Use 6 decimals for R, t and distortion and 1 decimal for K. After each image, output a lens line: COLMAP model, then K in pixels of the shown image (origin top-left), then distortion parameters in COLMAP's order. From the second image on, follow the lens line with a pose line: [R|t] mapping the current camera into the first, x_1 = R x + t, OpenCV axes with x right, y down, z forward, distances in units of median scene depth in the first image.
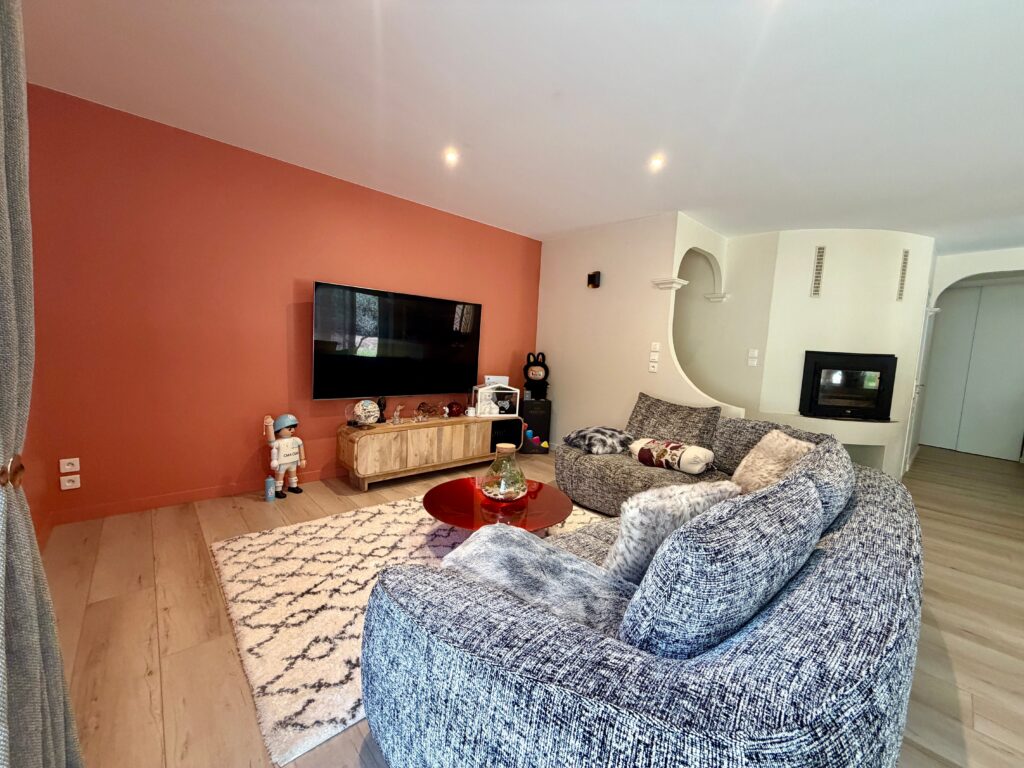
lens RADIAL K [[409.1, 0, 508.6], [0, 409.1, 387.3], [0, 0, 1]] dist [-0.001112, 0.000260]
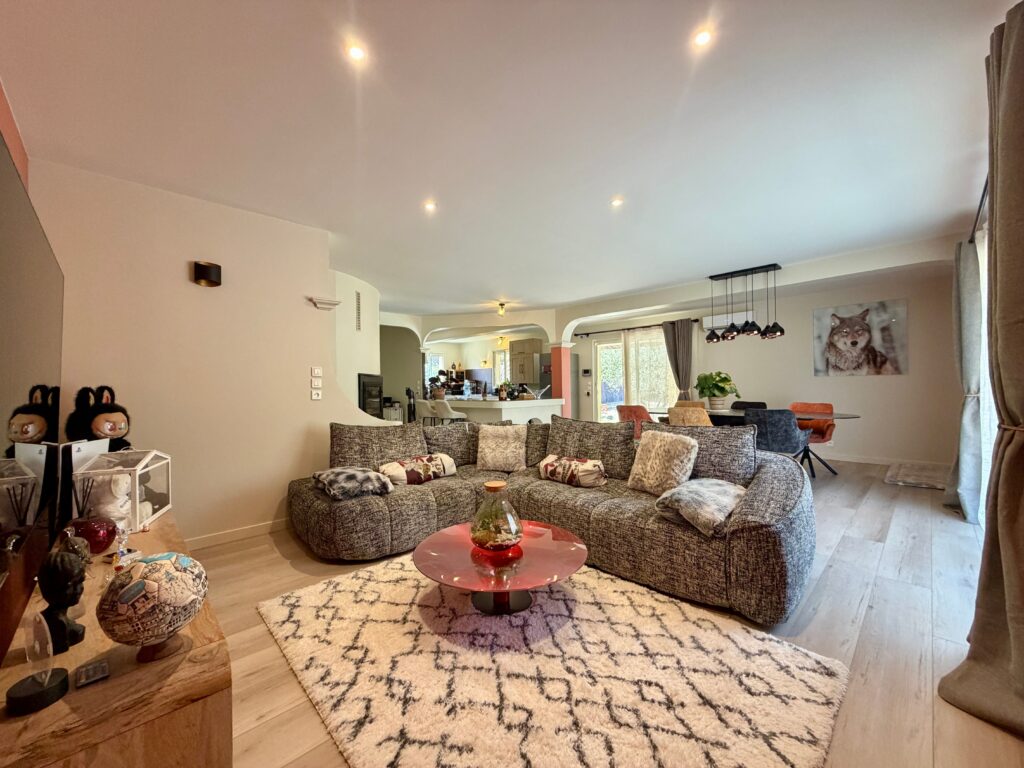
lens RADIAL K [[409.1, 0, 510.3], [0, 409.1, 384.0], [0, 0, 1]] dist [-0.001112, 0.000260]
pose [[-0.044225, -0.041134, 0.998174, -1.191427], [0.107109, 0.993198, 0.045675, -0.144344], [-0.993263, 0.108933, -0.039518, 1.333892]]
